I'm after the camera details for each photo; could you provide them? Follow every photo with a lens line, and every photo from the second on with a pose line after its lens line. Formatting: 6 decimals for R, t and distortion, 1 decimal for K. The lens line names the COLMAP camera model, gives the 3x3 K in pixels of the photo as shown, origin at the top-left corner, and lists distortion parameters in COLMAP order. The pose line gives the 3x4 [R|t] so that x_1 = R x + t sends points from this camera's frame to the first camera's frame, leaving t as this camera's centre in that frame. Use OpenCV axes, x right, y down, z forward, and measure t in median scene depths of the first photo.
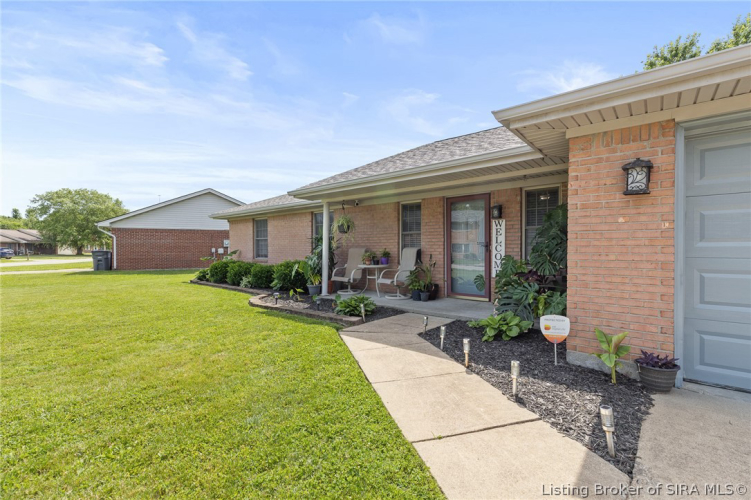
lens RADIAL K [[336.4, 0, 375.5], [0, 336.4, 250.0], [0, 0, 1]] dist [-0.000277, -0.000031]
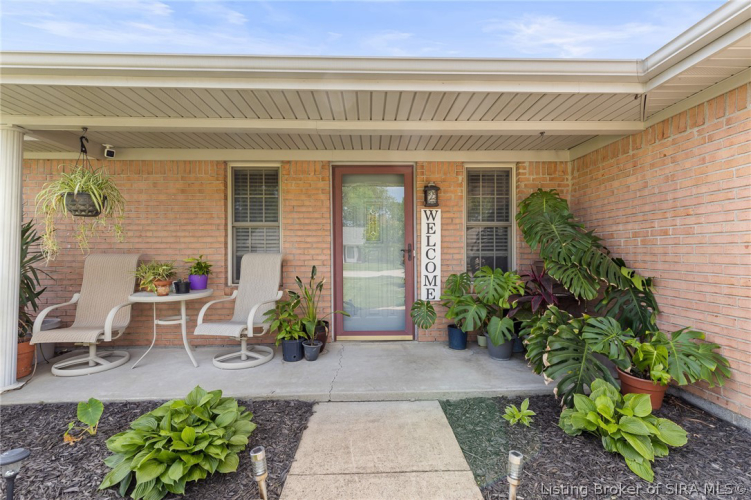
lens RADIAL K [[344.3, 0, 375.5], [0, 344.3, 250.0], [0, 0, 1]] dist [0.031780, 0.000008]
pose [[0.732262, -0.001655, 0.681020, -0.129482], [0.006090, 0.999973, -0.004118, -0.009559], [-0.680995, 0.007162, 0.732253, 0.516840]]
